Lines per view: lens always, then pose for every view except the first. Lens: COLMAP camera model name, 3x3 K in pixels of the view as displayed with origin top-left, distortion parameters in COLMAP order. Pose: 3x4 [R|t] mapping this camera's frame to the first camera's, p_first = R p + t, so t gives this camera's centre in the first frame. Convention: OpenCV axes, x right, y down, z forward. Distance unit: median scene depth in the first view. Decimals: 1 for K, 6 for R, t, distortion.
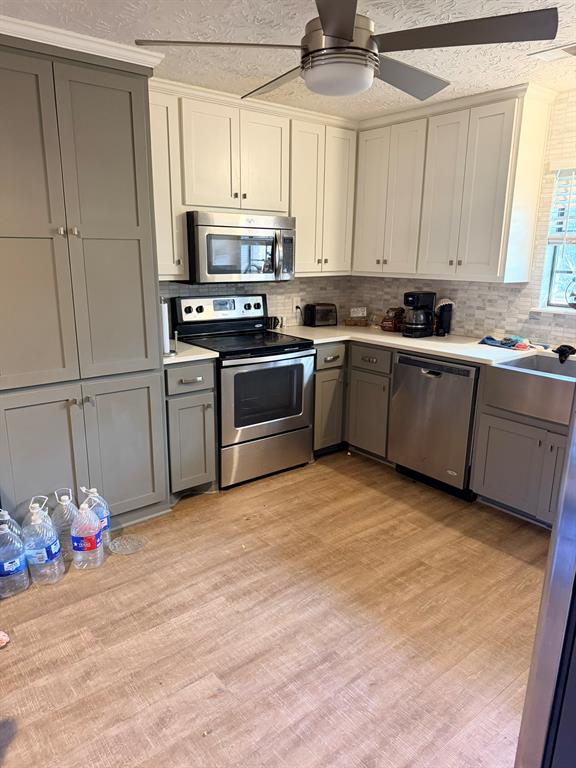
lens RADIAL K [[539.0, 0, 290.1], [0, 539.0, 384.7], [0, 0, 1]] dist [0.058155, -0.075300]
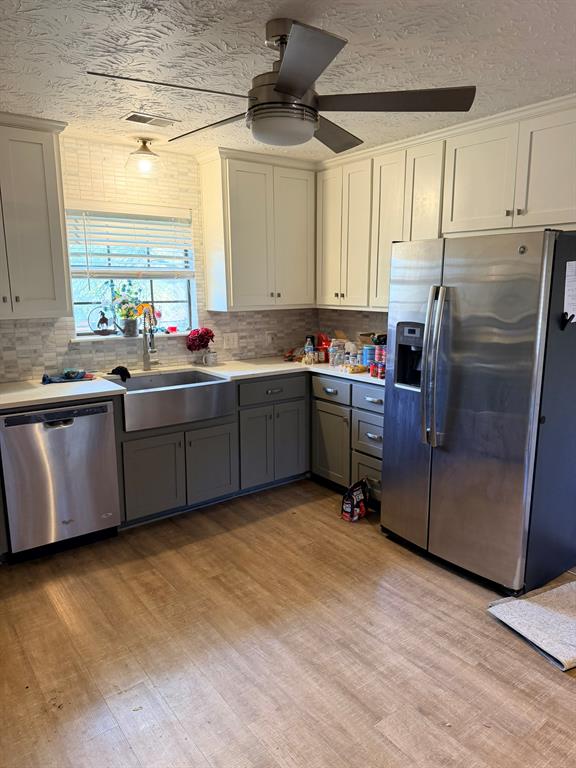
lens RADIAL K [[539.0, 0, 290.1], [0, 539.0, 384.7], [0, 0, 1]] dist [0.058155, -0.075300]
pose [[0.045074, -0.199617, 0.978837, -0.637023], [0.249177, 0.951109, 0.182488, -0.165303], [-0.967409, 0.235678, 0.092610, 0.604219]]
